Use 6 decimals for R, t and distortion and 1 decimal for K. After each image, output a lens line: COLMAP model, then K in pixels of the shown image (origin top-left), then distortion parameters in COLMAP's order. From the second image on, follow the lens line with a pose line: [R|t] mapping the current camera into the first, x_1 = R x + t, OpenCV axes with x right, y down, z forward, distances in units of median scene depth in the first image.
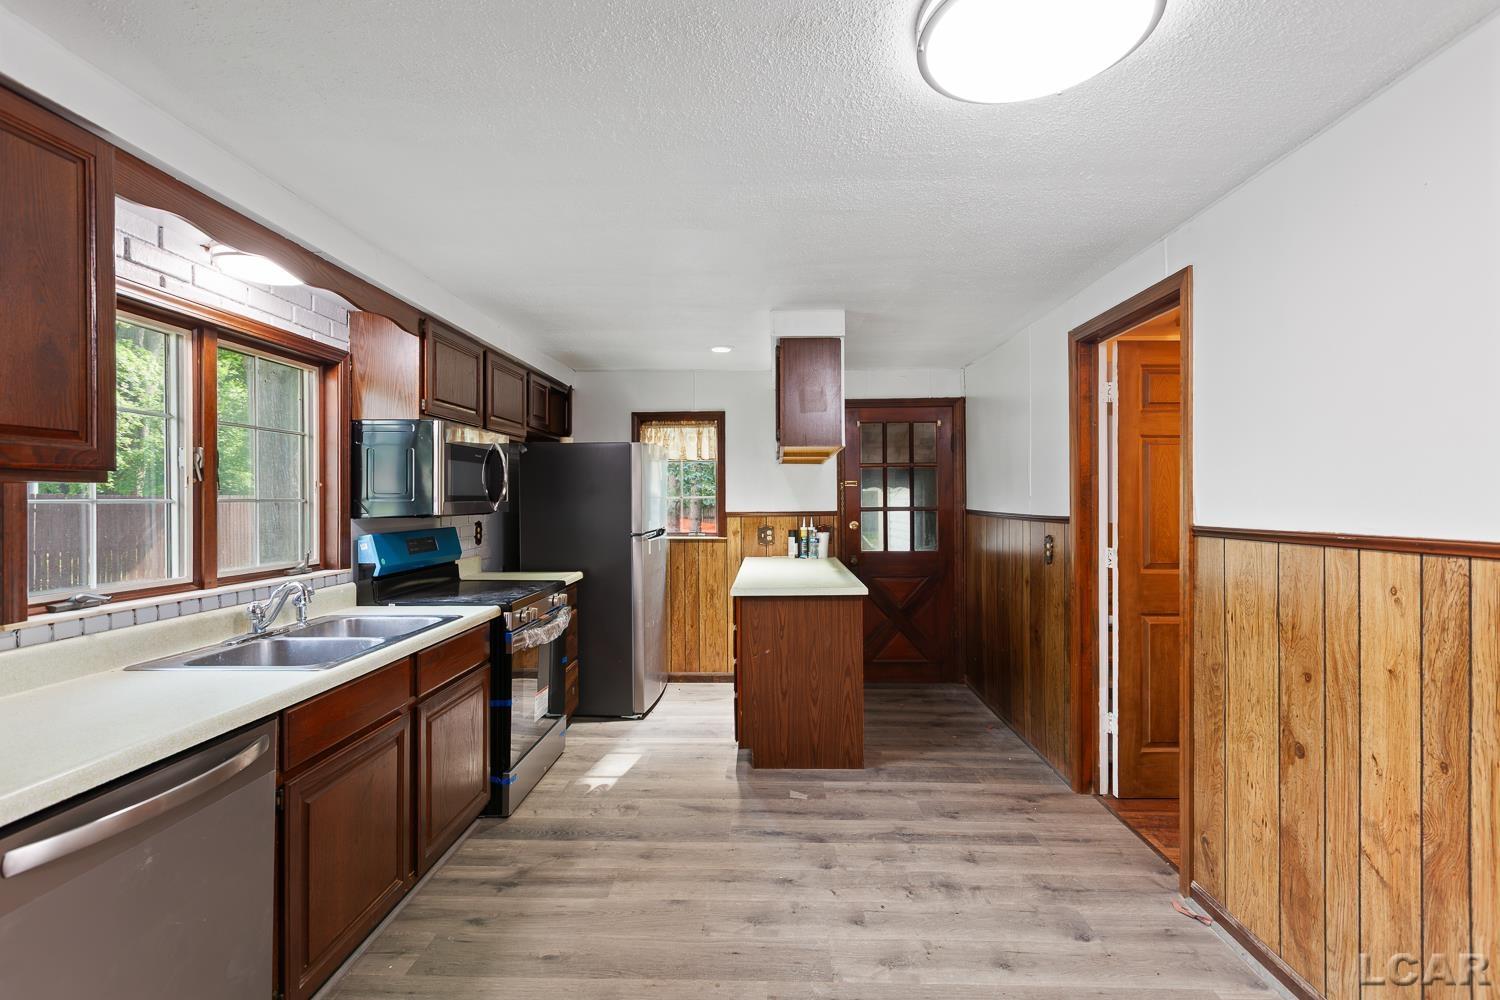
lens RADIAL K [[696.5, 0, 746.9], [0, 696.5, 499.2], [0, 0, 1]] dist [-0.005131, -0.001616]
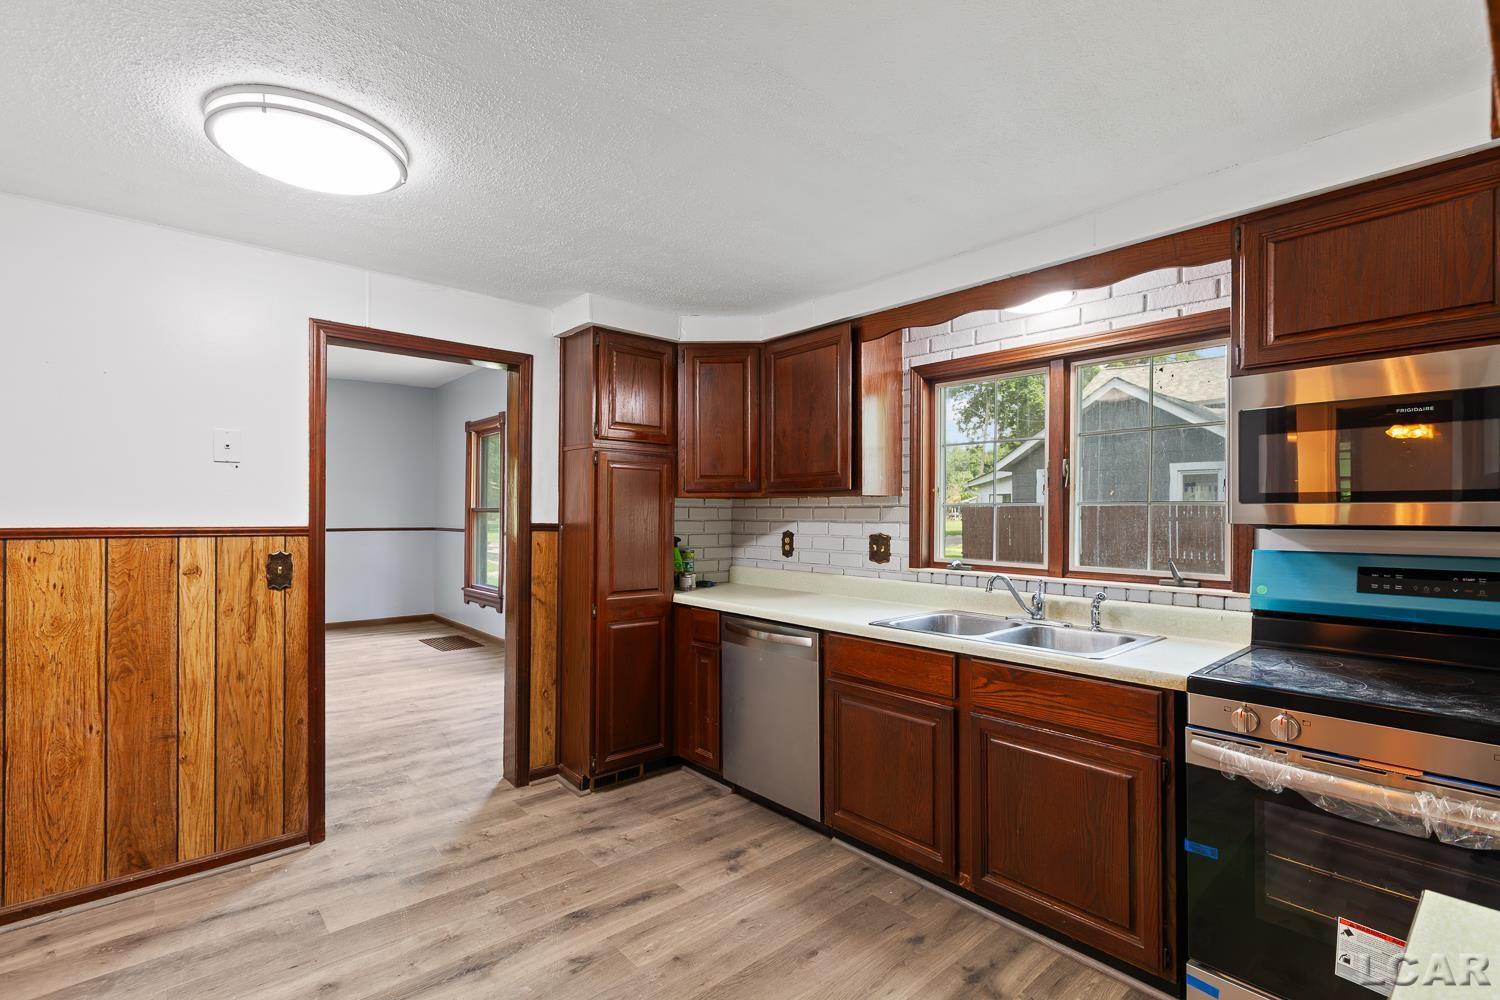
lens RADIAL K [[696.5, 0, 743.6], [0, 696.5, 495.1], [0, 0, 1]] dist [-0.005131, -0.001616]
pose [[-0.727918, -0.004526, -0.685650, 0.469526], [-0.003977, 0.999989, -0.002379, -0.006408], [0.685653, 0.000995, -0.727928, 1.608847]]
